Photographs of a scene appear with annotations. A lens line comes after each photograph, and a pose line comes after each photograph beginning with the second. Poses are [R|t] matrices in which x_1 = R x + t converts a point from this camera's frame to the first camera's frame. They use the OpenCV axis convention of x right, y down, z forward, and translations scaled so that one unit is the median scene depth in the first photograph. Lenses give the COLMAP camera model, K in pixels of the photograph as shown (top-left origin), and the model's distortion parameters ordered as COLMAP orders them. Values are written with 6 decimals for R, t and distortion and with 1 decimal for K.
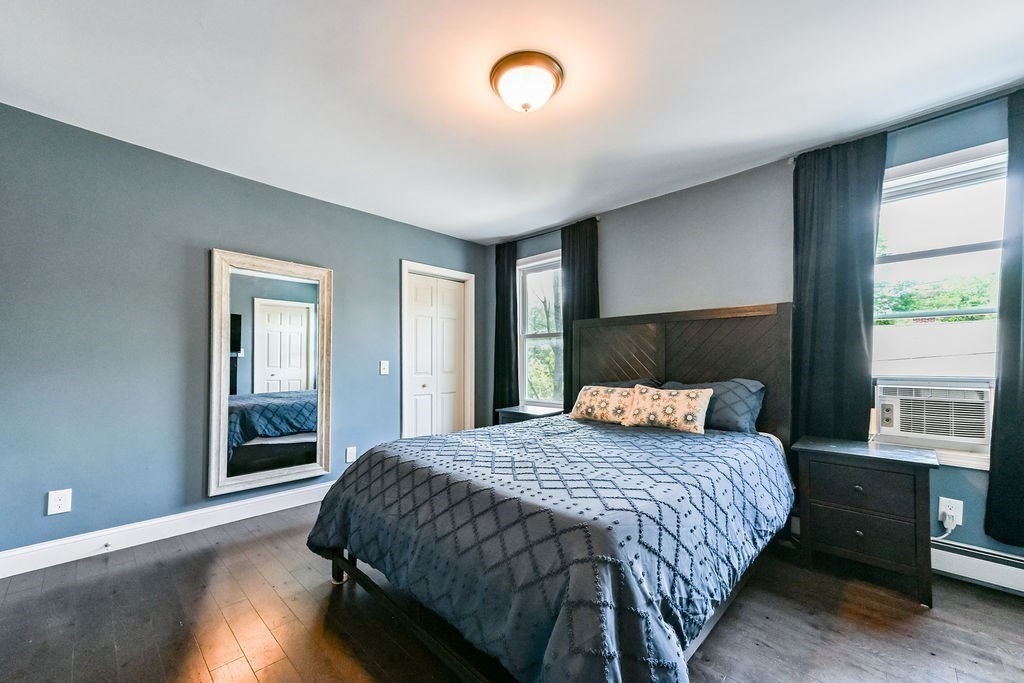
lens RADIAL K [[410.5, 0, 508.9], [0, 410.5, 360.6], [0, 0, 1]] dist [0.000159, -0.000028]
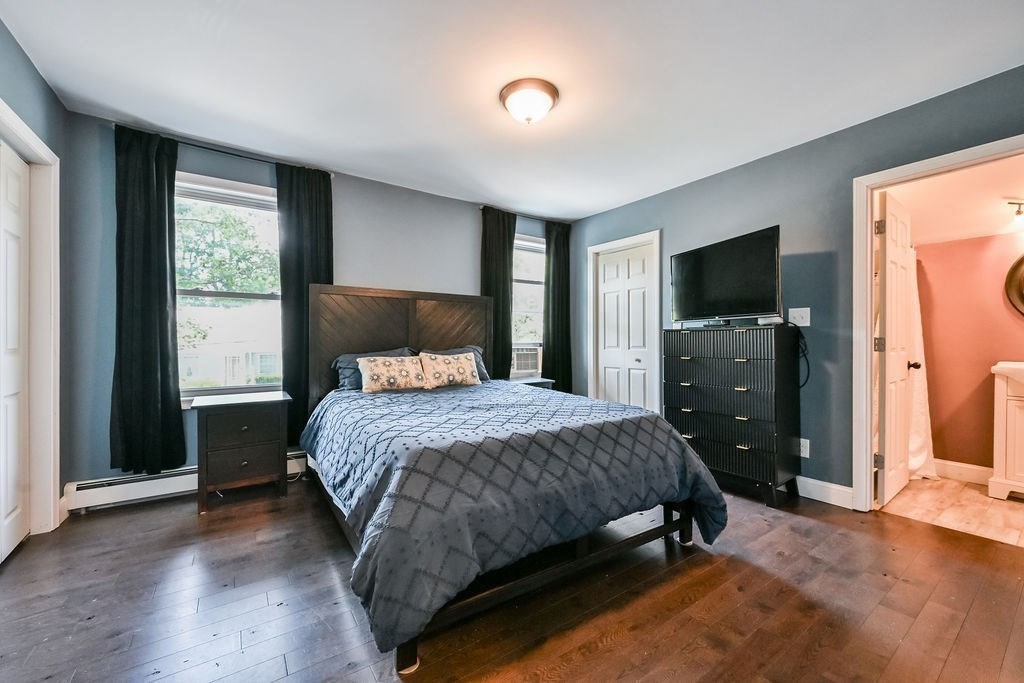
lens RADIAL K [[406.1, 0, 512.0], [0, 406.1, 341.5], [0, 0, 1]] dist [-0.000734, -0.000105]
pose [[0.177656, -0.006232, 0.984073, -0.798661], [-0.008625, 0.999932, 0.007890, 0.016156], [-0.984055, -0.009889, 0.177590, 0.579585]]
